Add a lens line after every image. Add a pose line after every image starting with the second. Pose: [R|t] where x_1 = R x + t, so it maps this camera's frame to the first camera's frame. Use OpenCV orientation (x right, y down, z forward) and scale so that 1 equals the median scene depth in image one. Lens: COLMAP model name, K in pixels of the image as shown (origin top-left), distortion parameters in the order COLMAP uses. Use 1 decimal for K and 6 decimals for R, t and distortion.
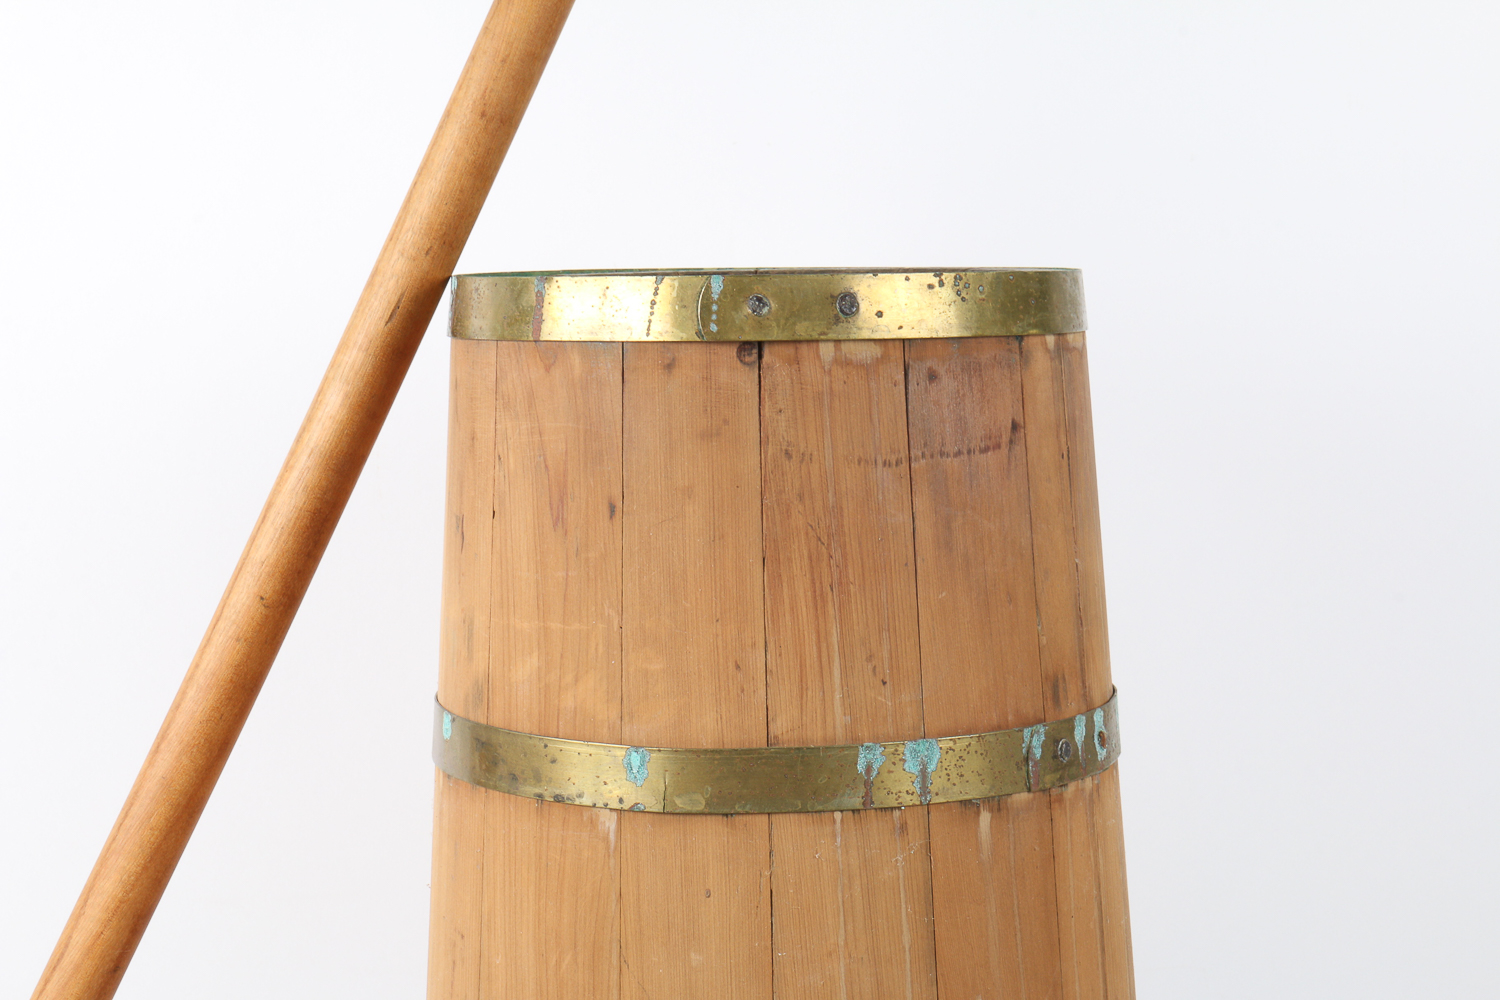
lens RADIAL K [[4050.8, 0, 749.3], [0, 4050.8, 494.7], [0, 0, 1]] dist [0.091297, 0.000000]
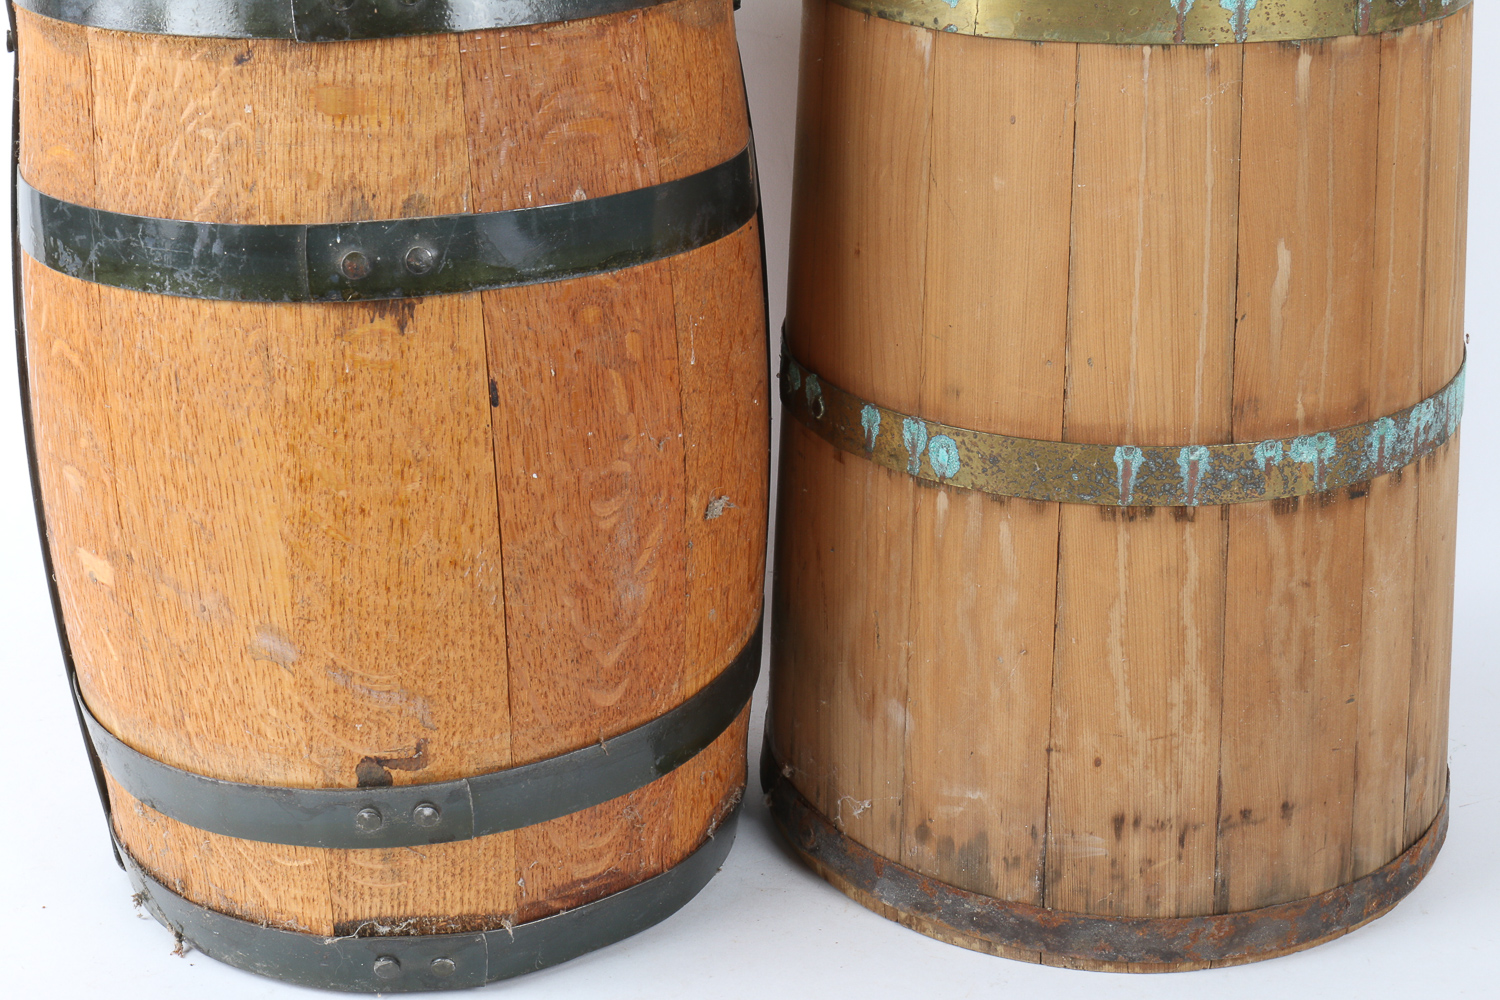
lens RADIAL K [[2416.3, 0, 755.0], [0, 2416.3, 494.1], [0, 0, 1]] dist [-0.046108, 0.000000]
pose [[0.964216, 0.103165, -0.244222, 0.082480], [-0.028301, 0.955972, 0.292091, 0.014037], [0.263603, -0.274727, 0.924683, 0.399258]]
